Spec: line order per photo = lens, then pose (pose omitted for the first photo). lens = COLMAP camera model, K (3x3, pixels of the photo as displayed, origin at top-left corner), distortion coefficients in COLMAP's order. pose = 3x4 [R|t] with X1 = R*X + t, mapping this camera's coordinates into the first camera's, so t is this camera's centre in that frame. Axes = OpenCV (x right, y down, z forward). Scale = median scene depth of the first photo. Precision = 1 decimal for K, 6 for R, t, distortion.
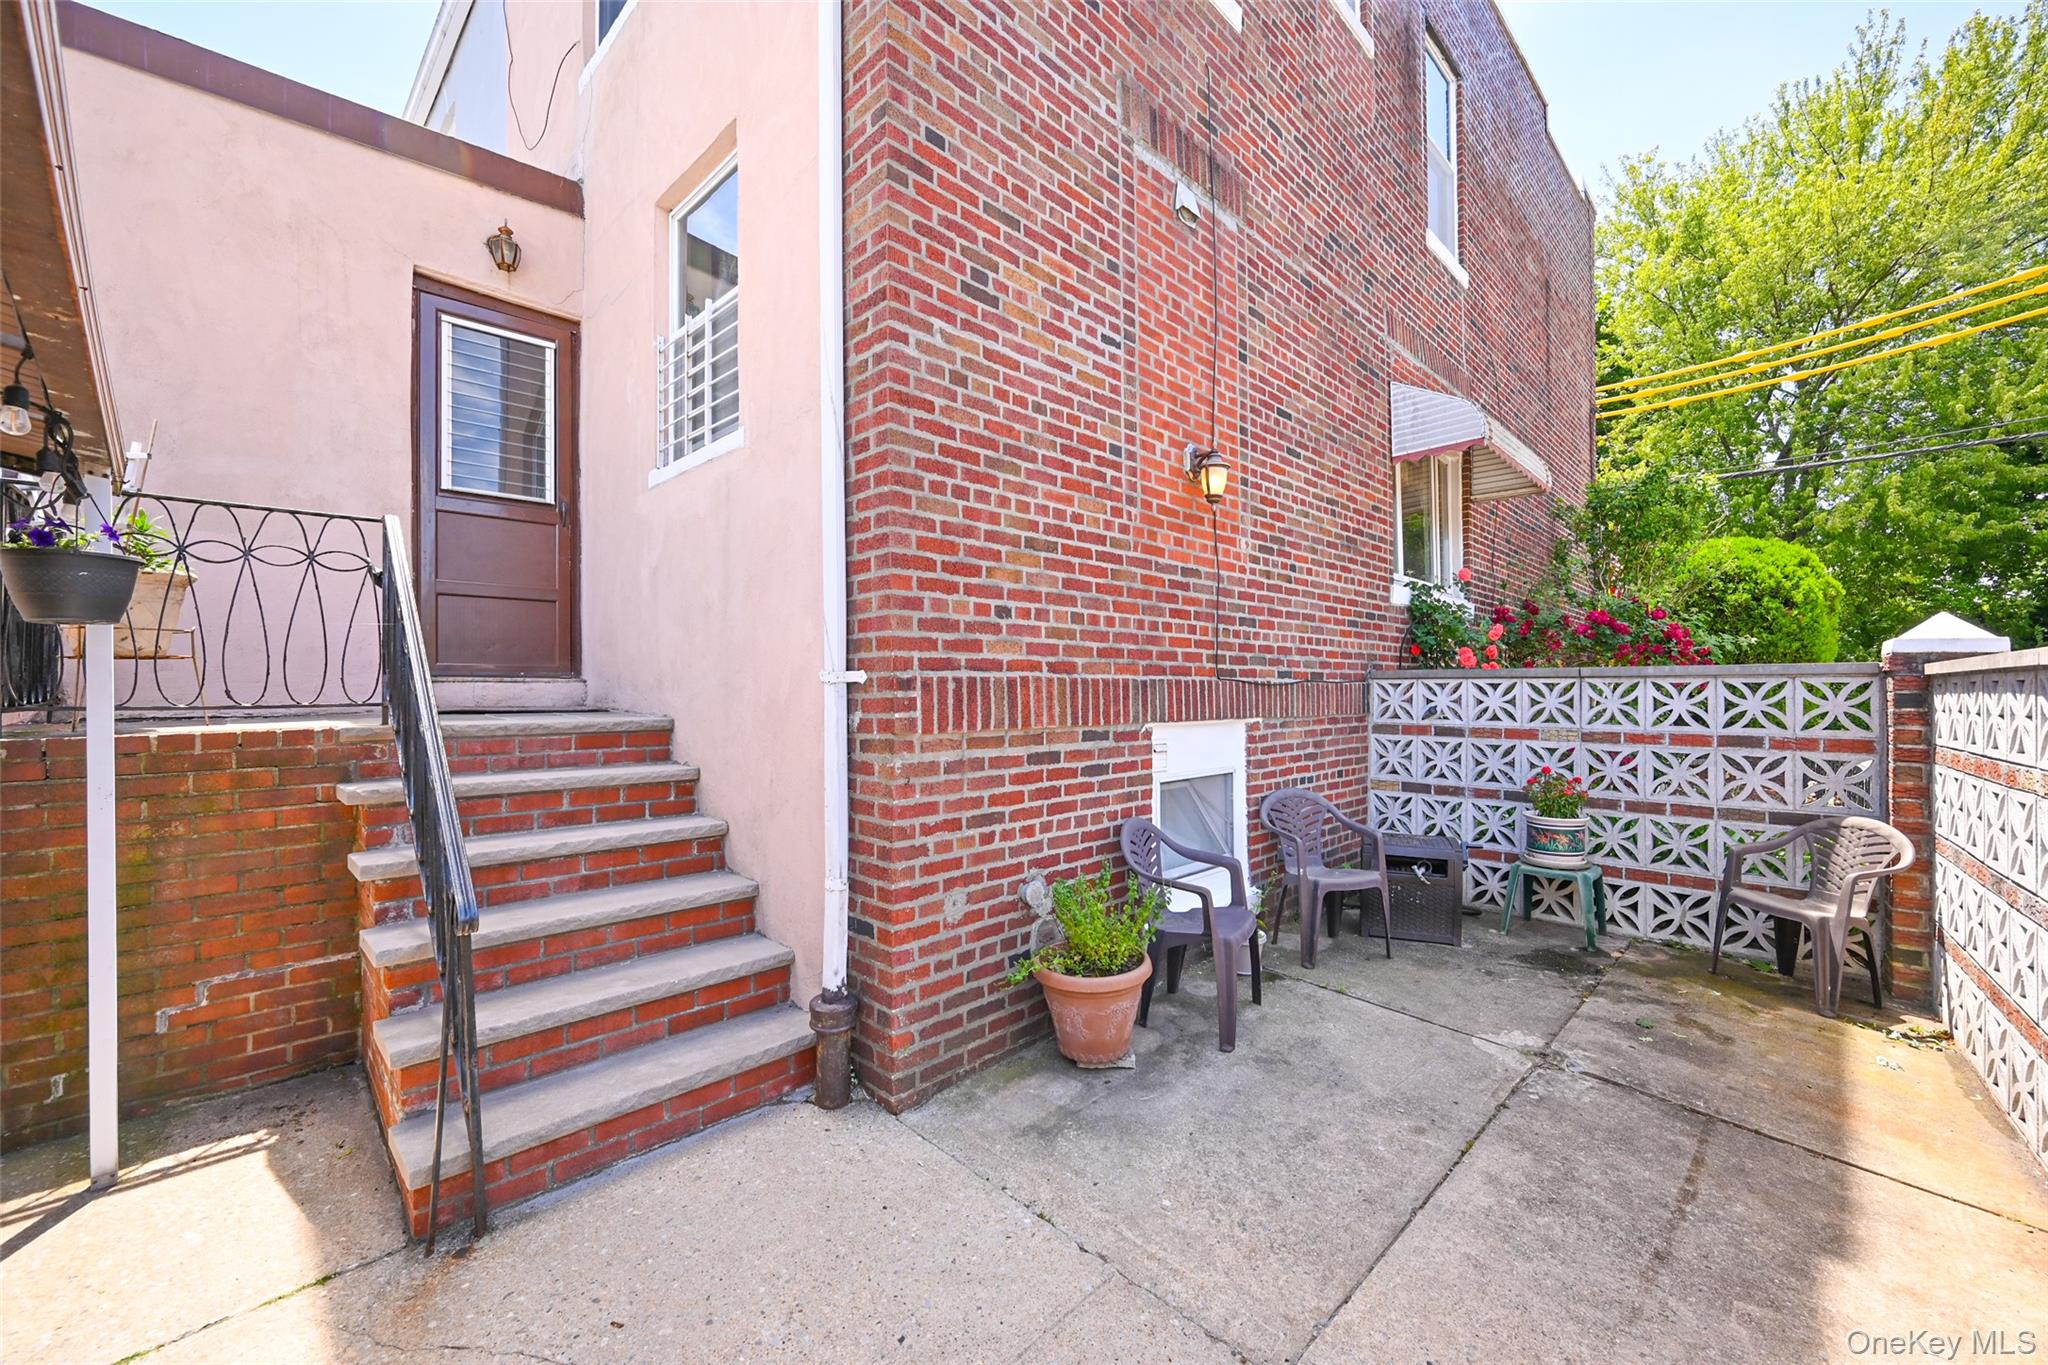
lens RADIAL K [[803.4, 0, 1024.6], [0, 803.4, 687.5], [0, 0, 1]] dist [-0.001344, -0.000131]
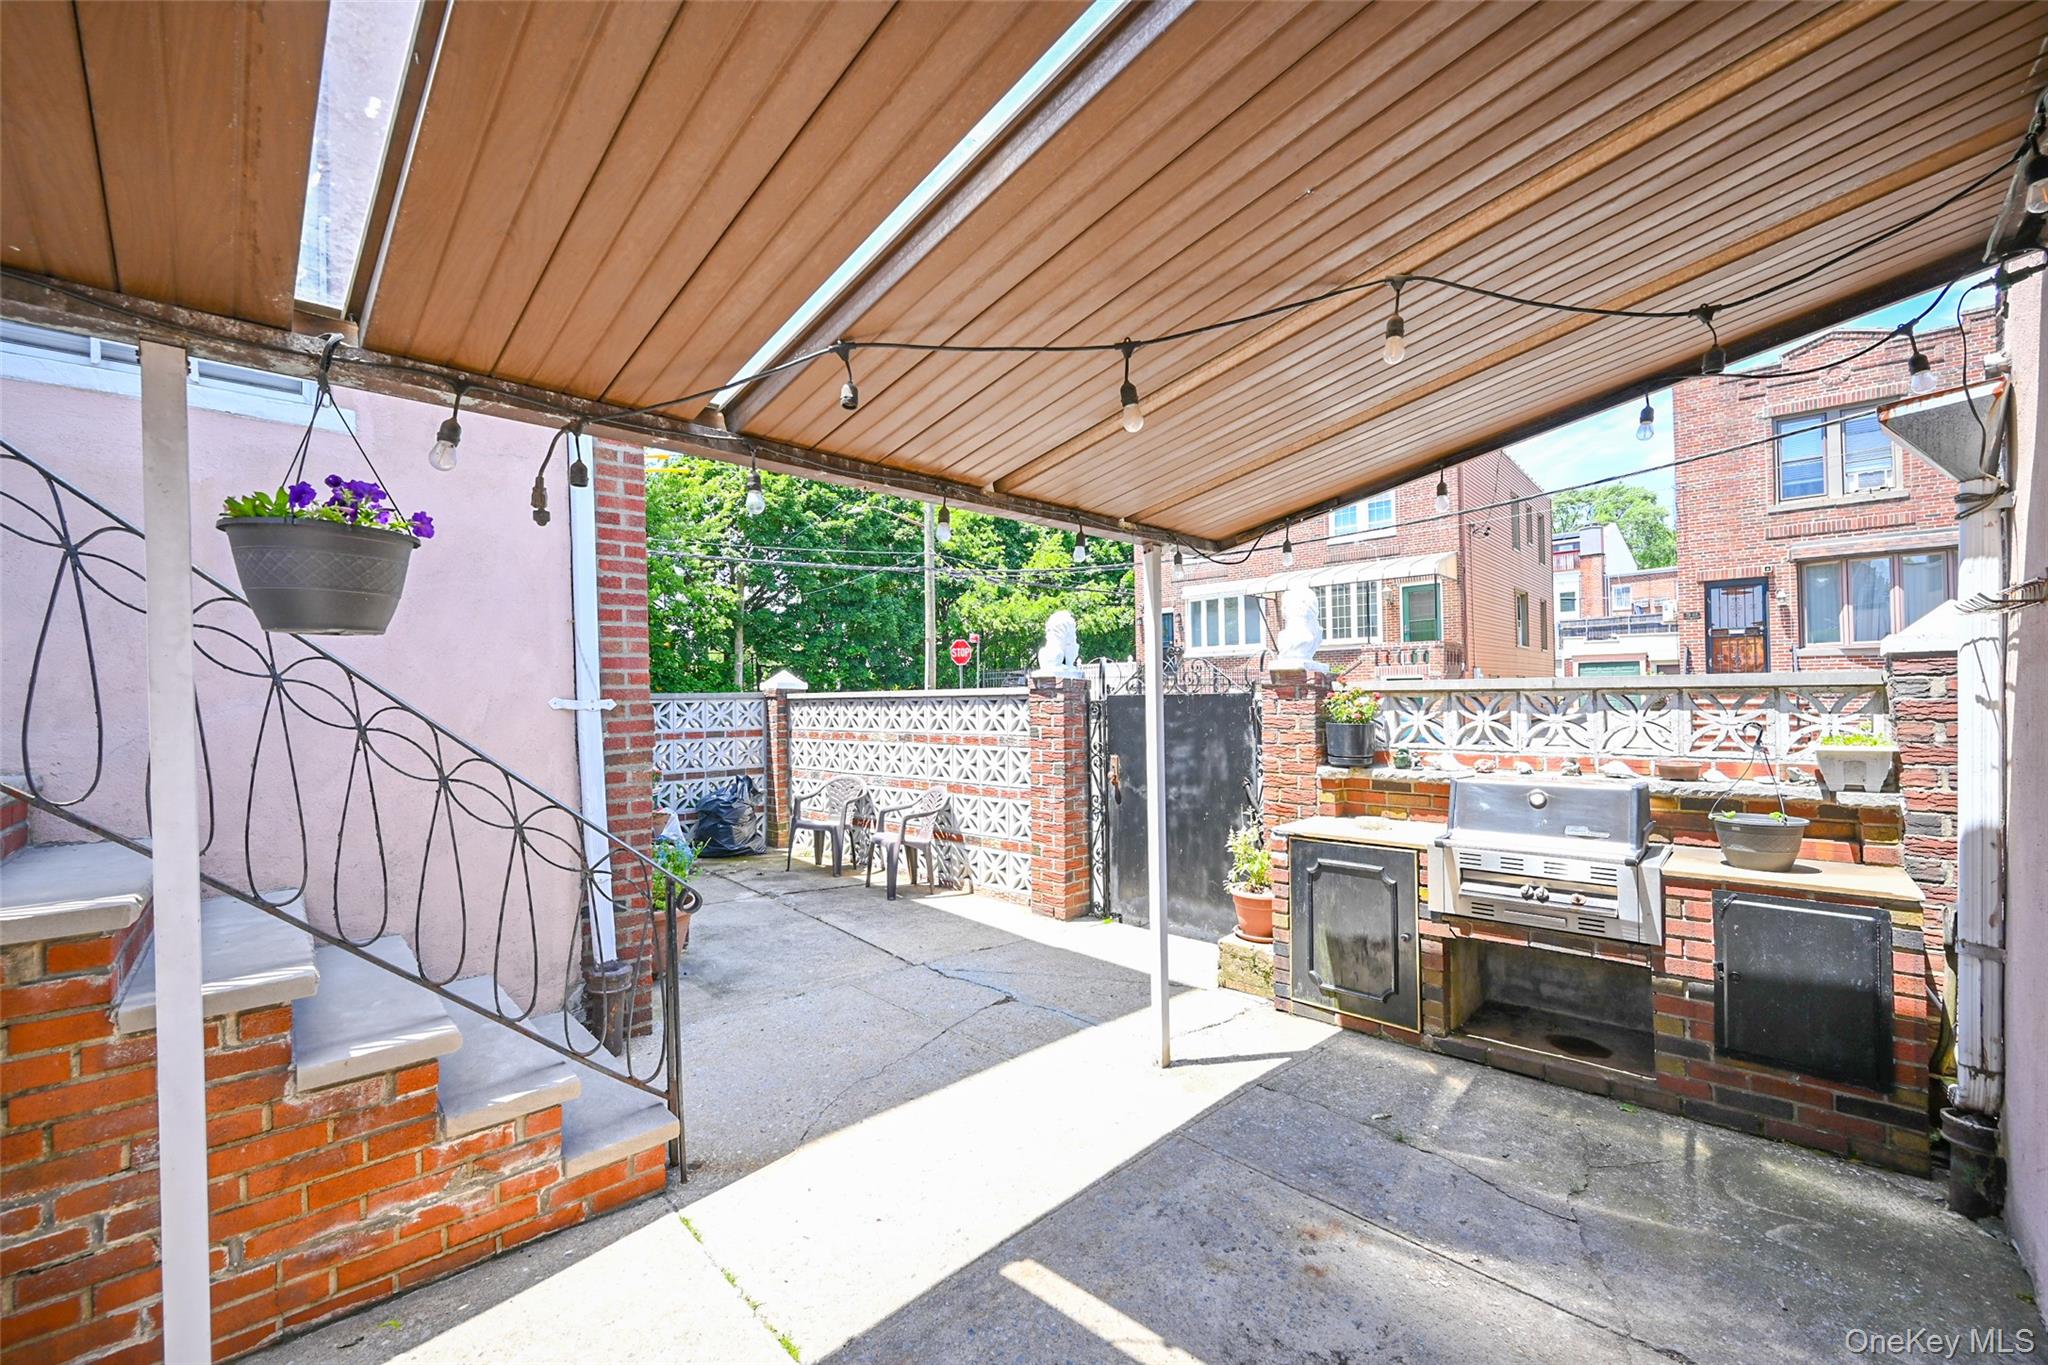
lens RADIAL K [[803.4, 0, 1024.6], [0, 803.4, 687.5], [0, 0, 1]] dist [-0.001344, -0.000131]
pose [[0.046042, 0.011519, 0.998873, -1.143101], [0.008951, 0.999889, -0.011944, -0.015227], [-0.998899, 0.009491, 0.045934, 0.246042]]
